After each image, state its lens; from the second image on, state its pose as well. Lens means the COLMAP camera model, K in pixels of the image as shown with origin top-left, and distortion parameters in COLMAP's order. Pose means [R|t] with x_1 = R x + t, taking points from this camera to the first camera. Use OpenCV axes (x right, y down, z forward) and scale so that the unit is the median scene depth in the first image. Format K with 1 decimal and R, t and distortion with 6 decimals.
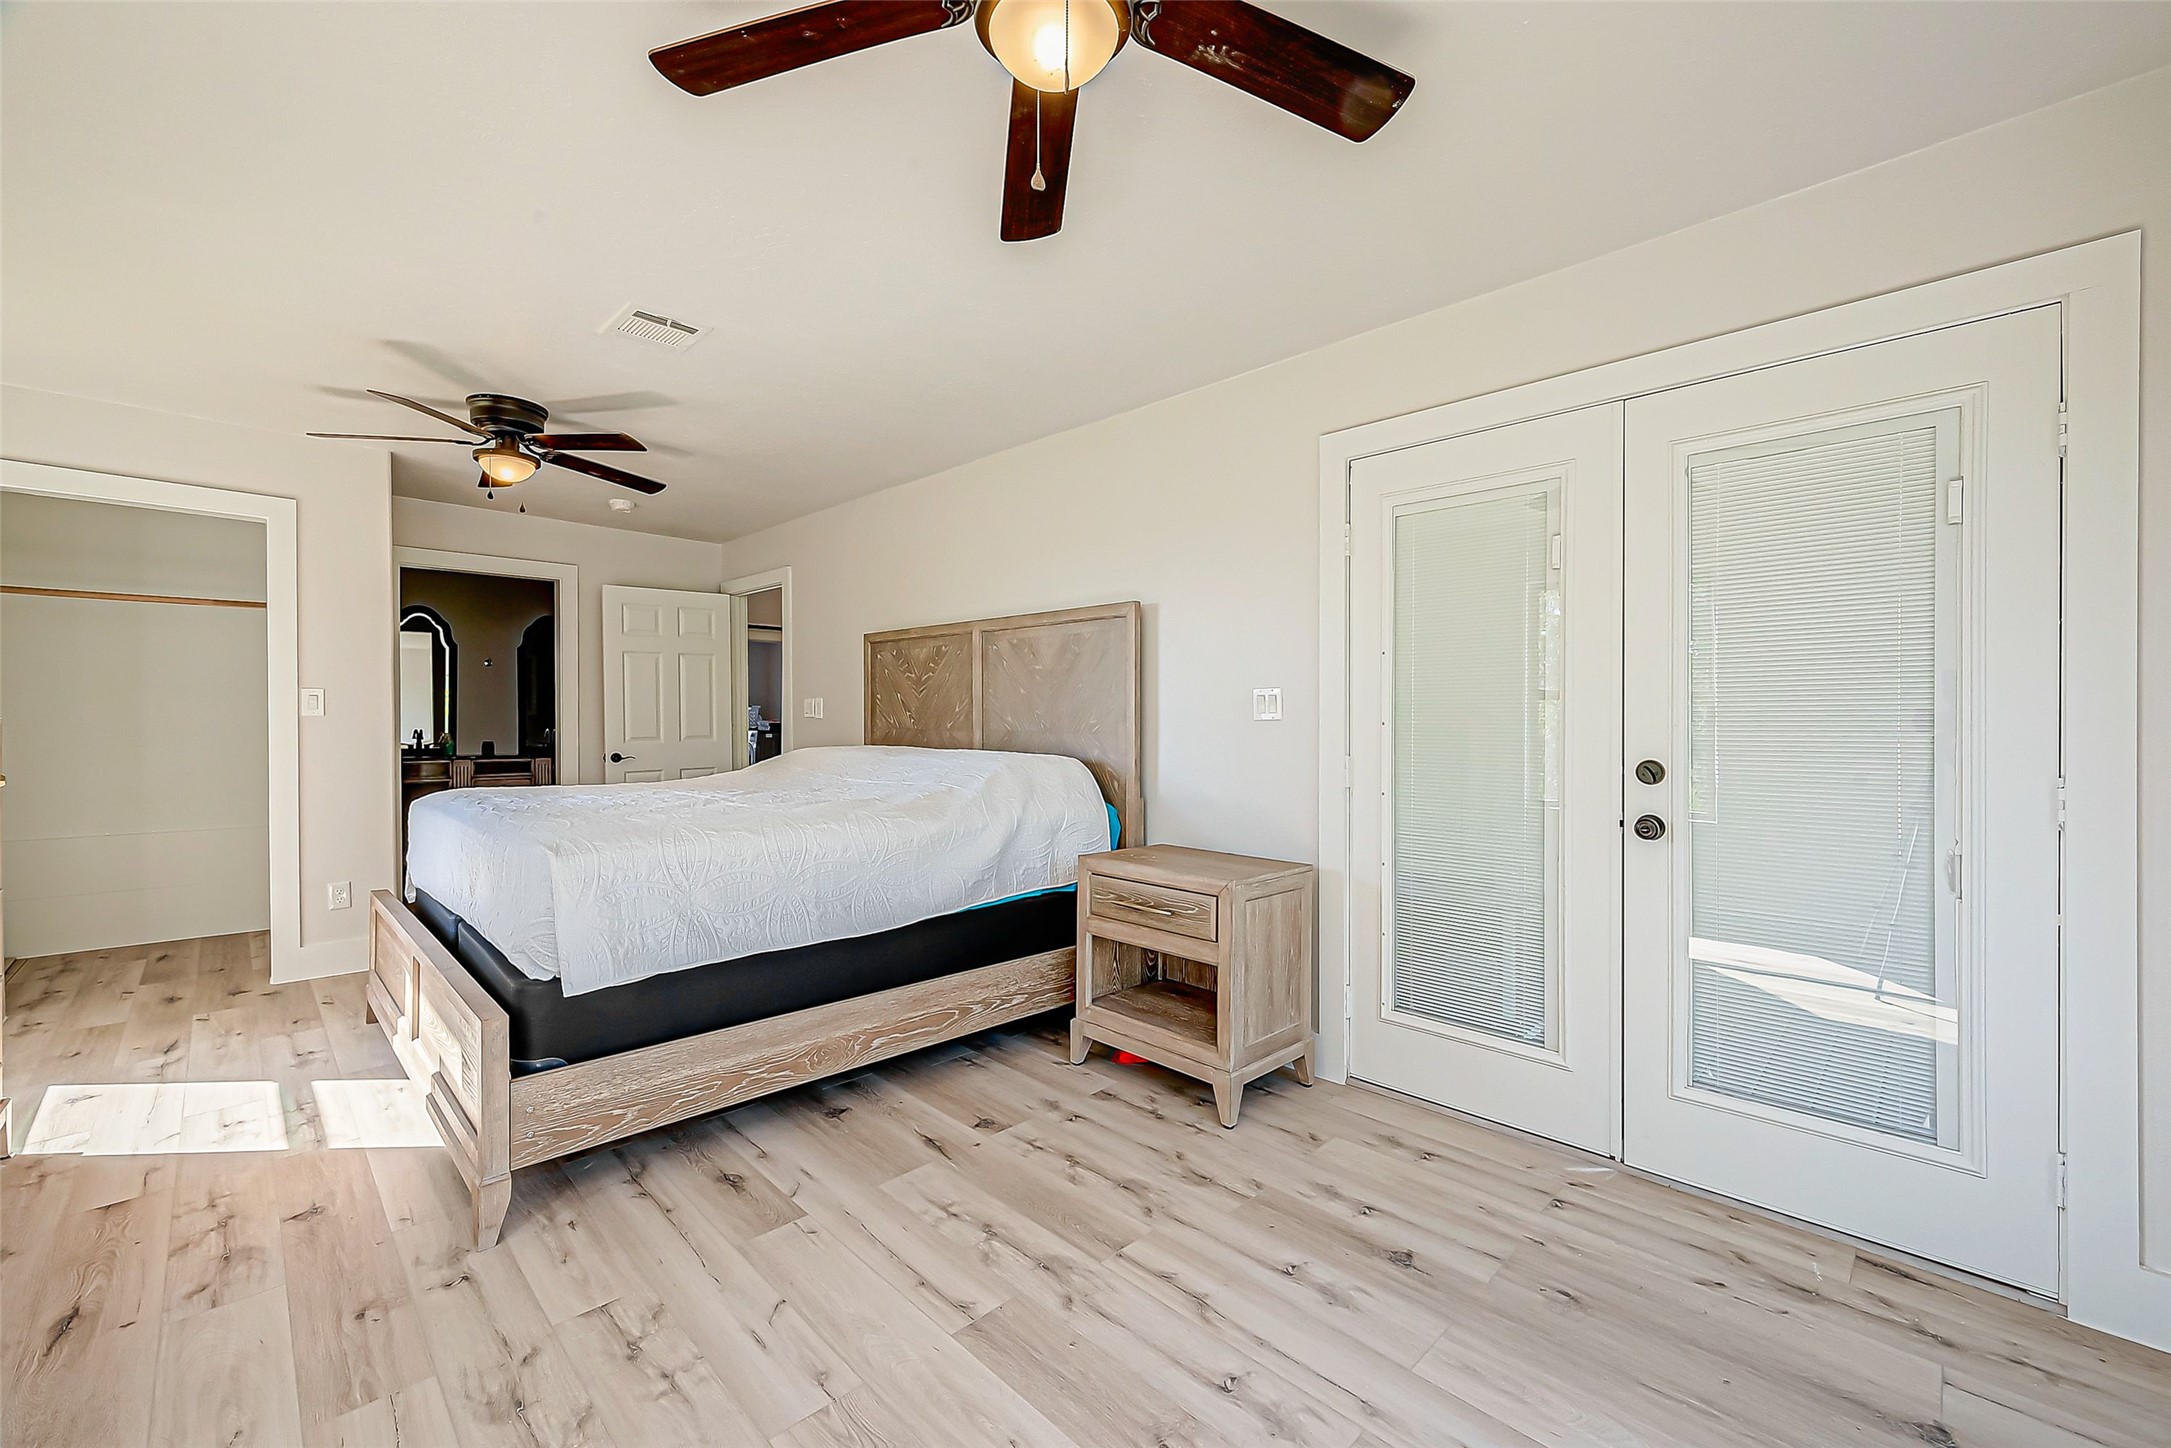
lens RADIAL K [[874.5, 0, 1091.5], [0, 874.5, 726.1], [0, 0, 1]] dist [-0.001479, -0.000316]
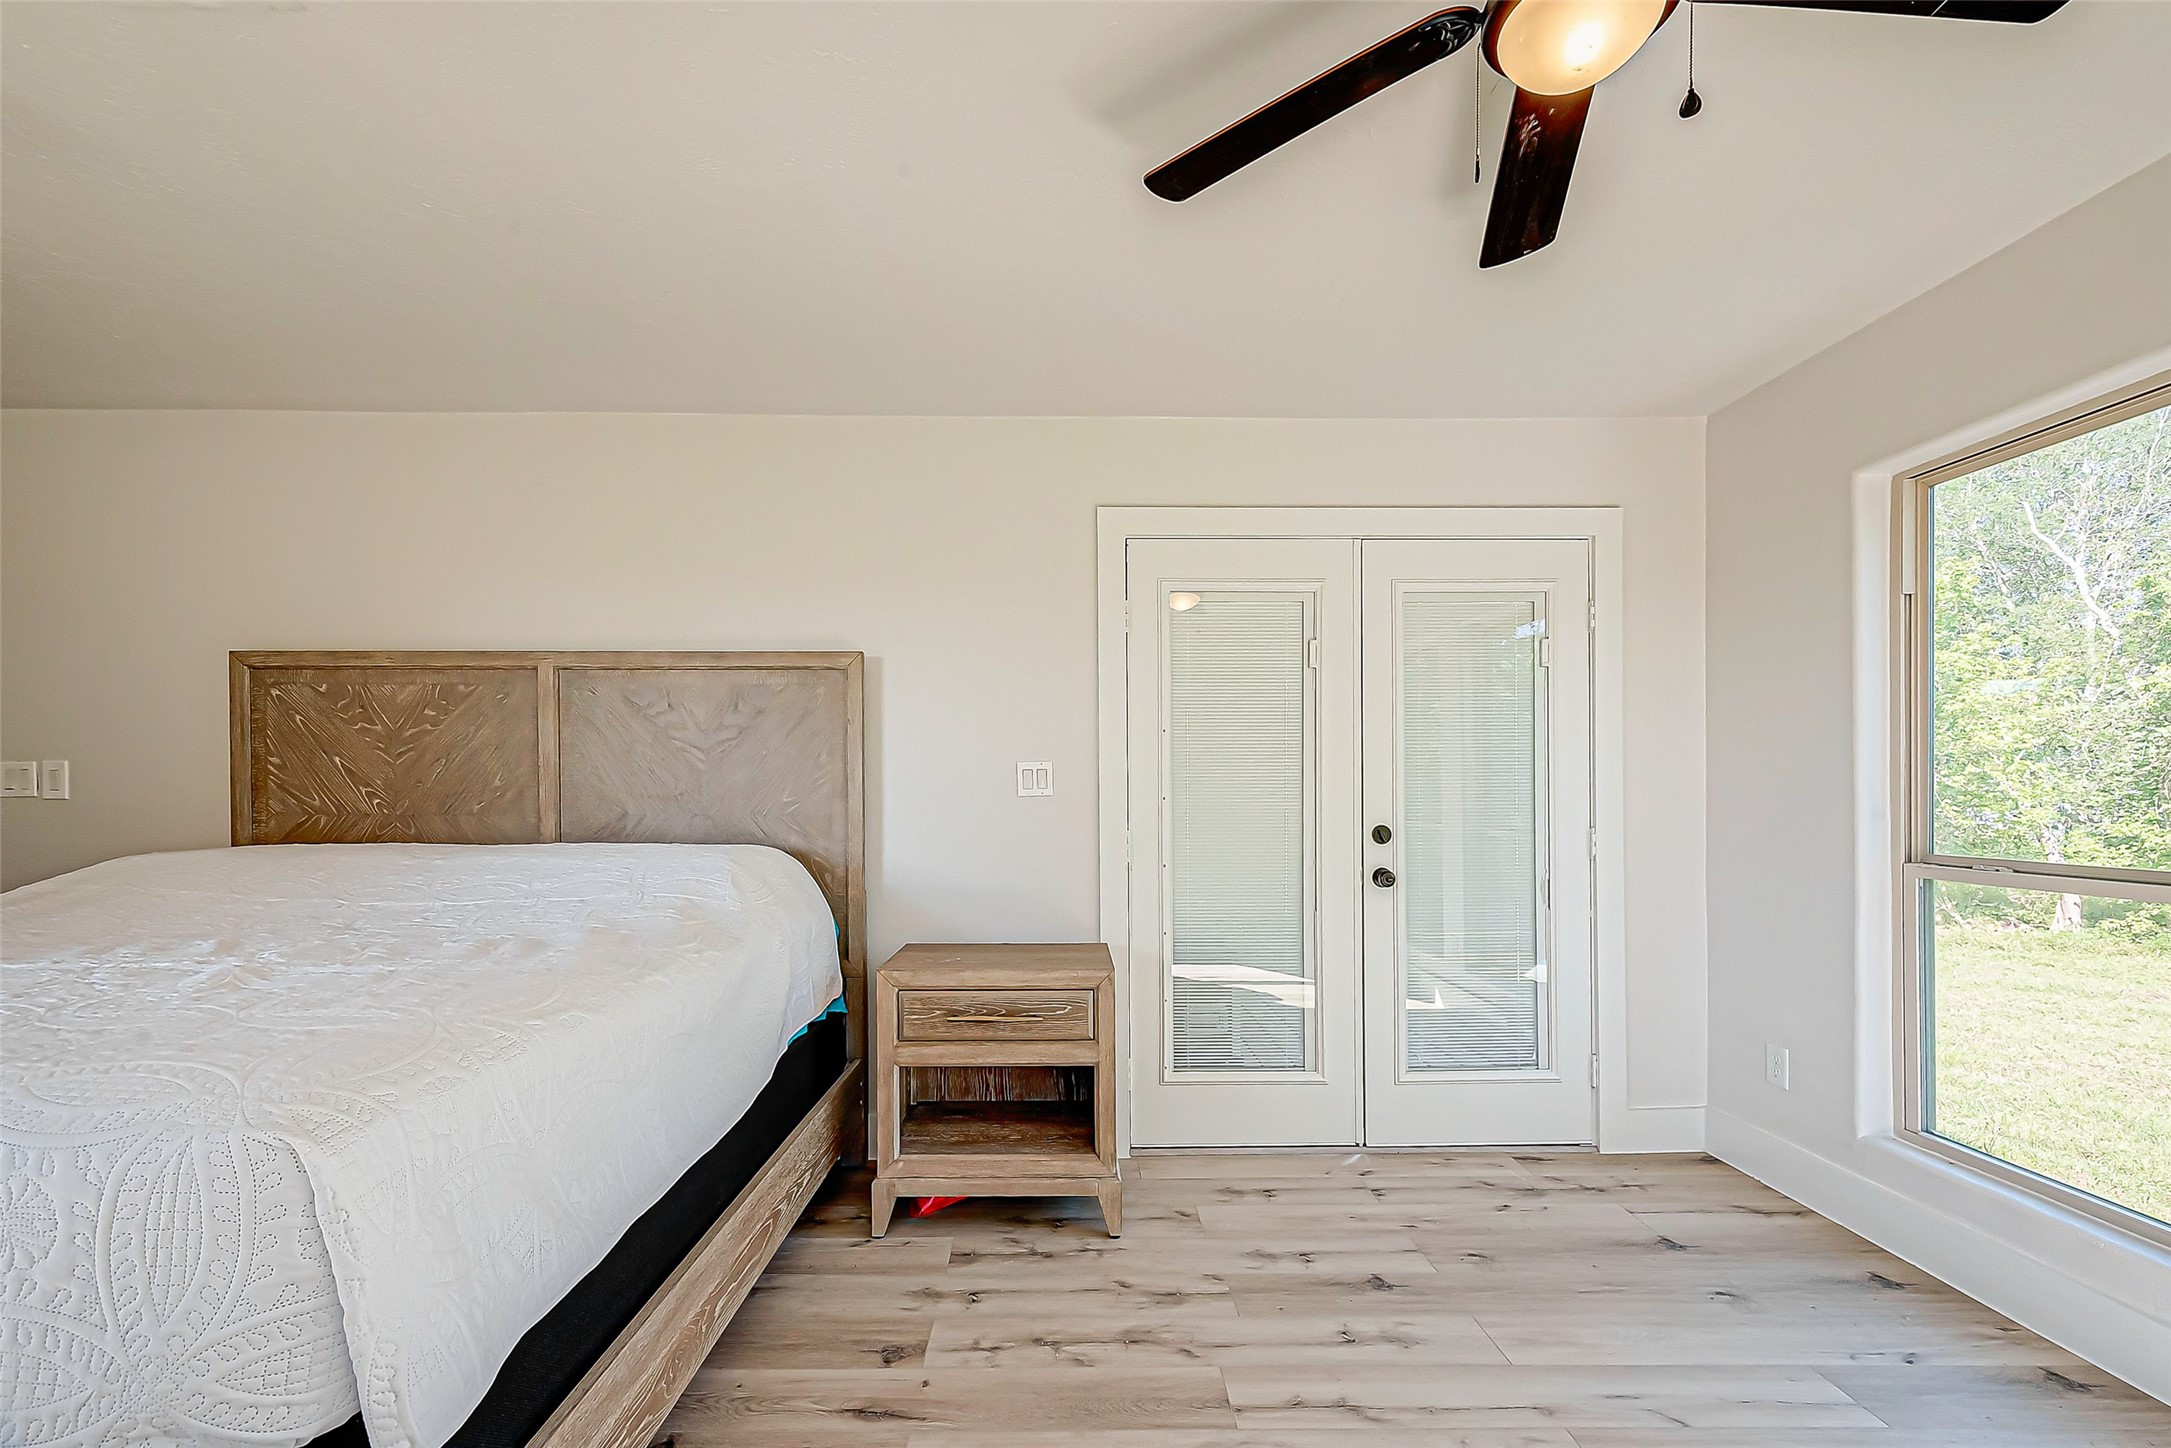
lens RADIAL K [[874.5, 0, 1074.5], [0, 874.5, 798.7], [0, 0, 1]] dist [-0.002579, -0.000169]
pose [[0.698768, -0.008190, 0.715301, -0.508060], [0.010869, 0.999941, 0.000831, -0.004833], [-0.715266, 0.007193, 0.698816, 0.365733]]
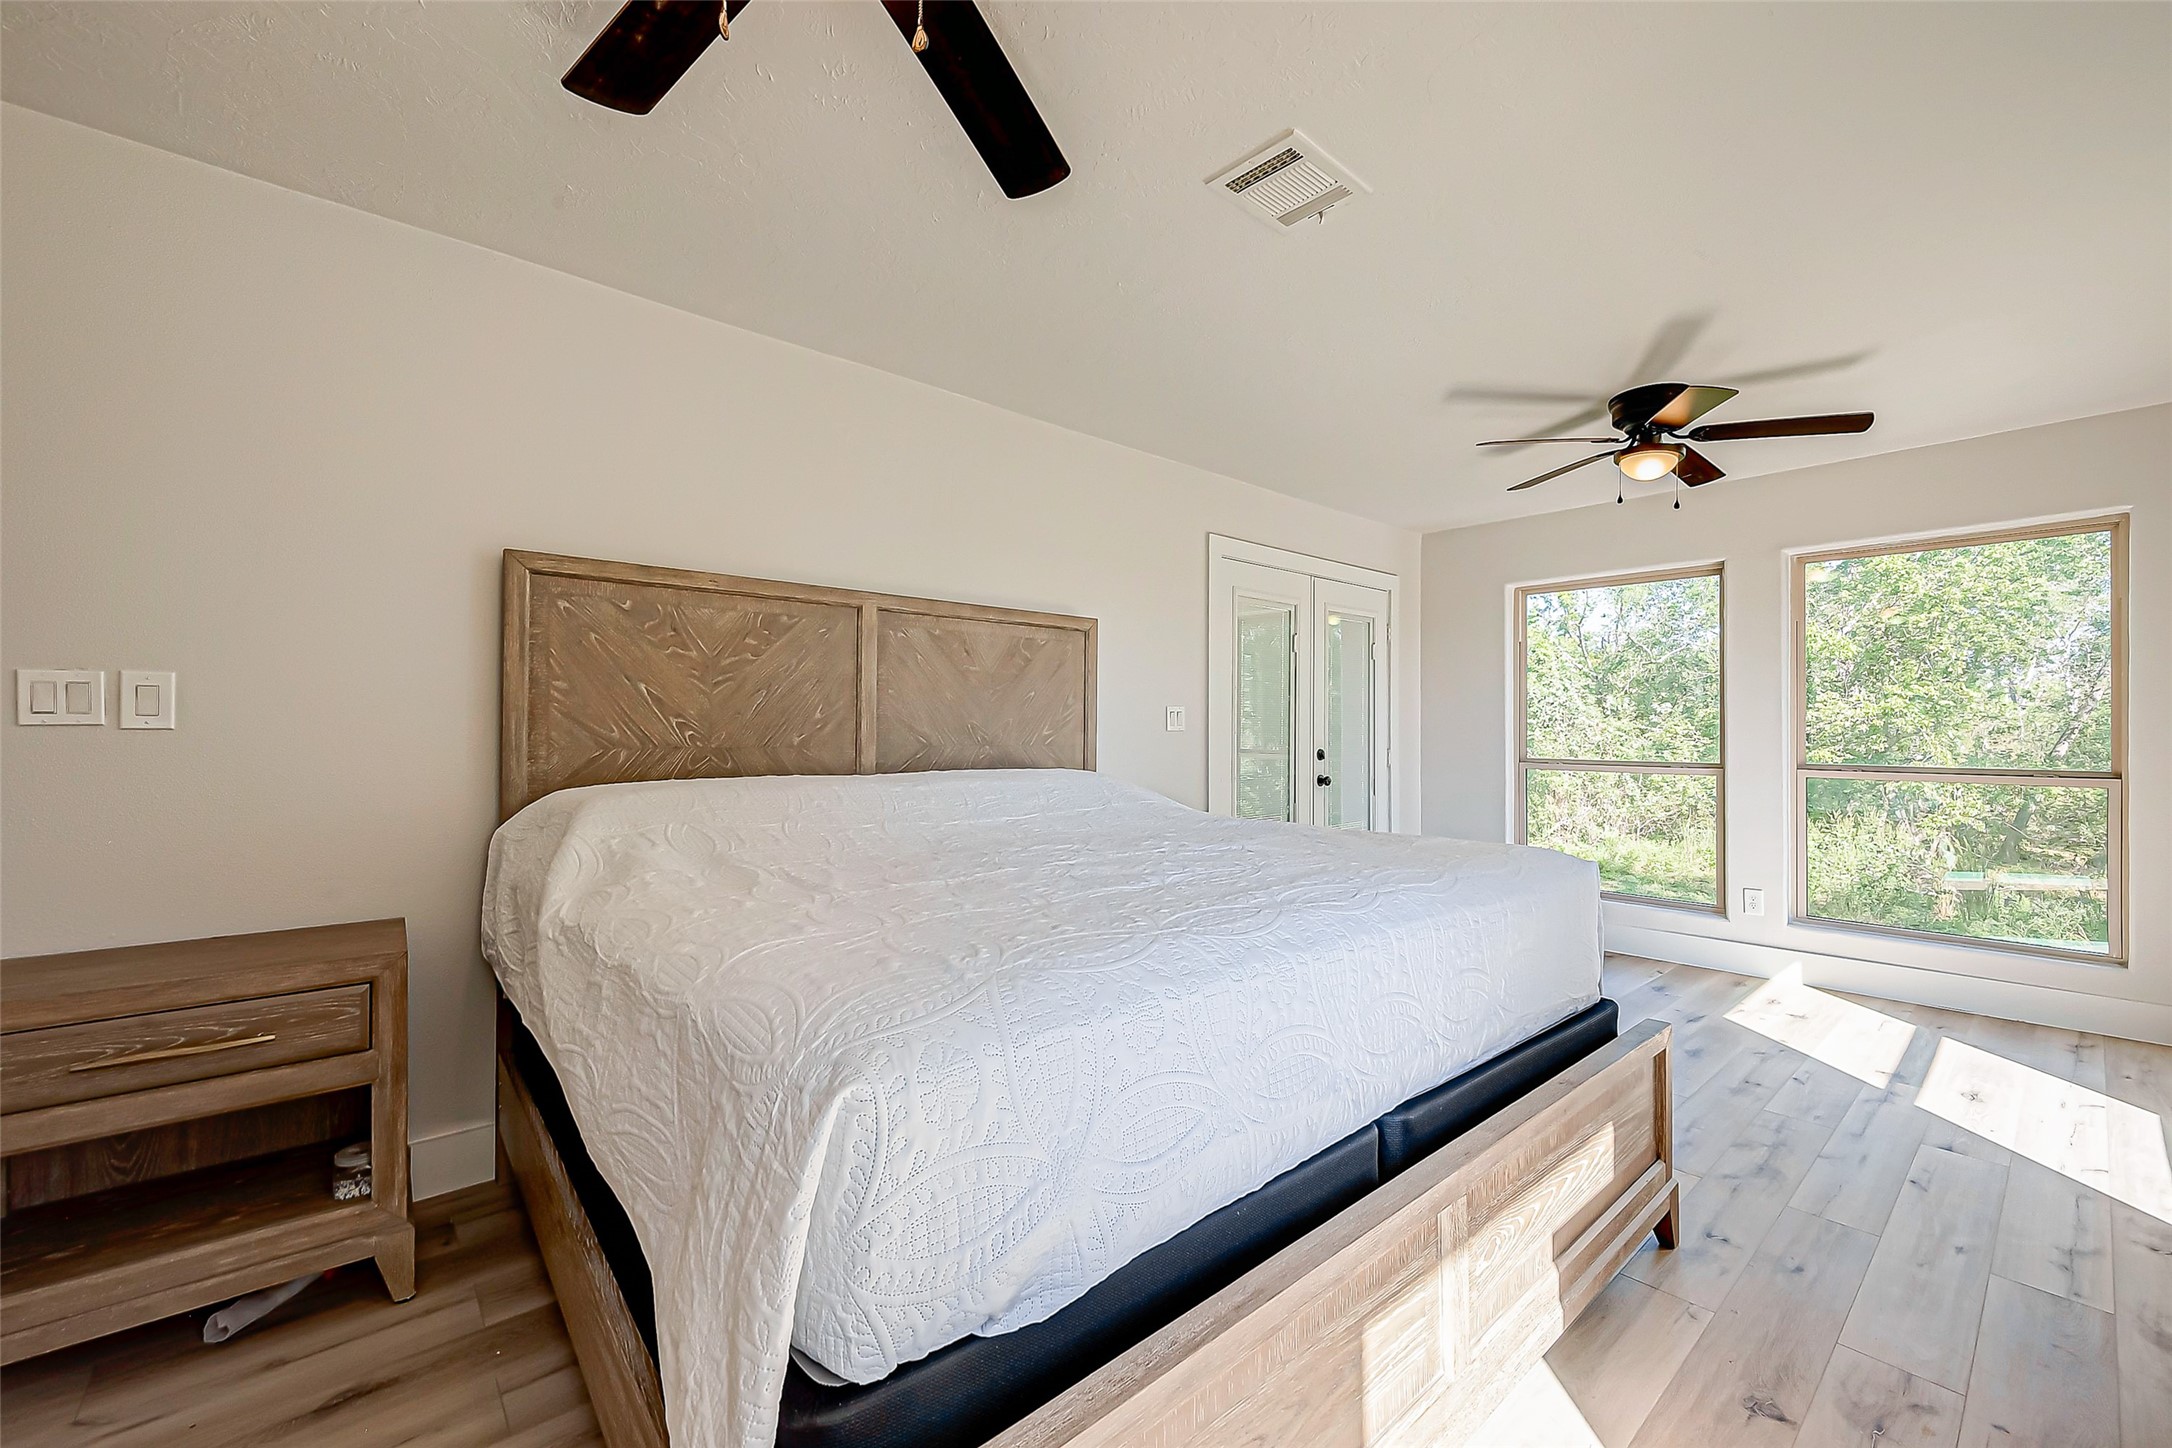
lens RADIAL K [[856.3, 0, 1147.3], [0, 856.3, 727.5], [0, 0, 1]] dist [0.000965, 0.000131]
pose [[0.044317, 0.000623, 0.999017, -1.264384], [0.006023, 0.999981, -0.000891, -0.012420], [-0.998999, 0.006056, 0.044312, 1.142779]]
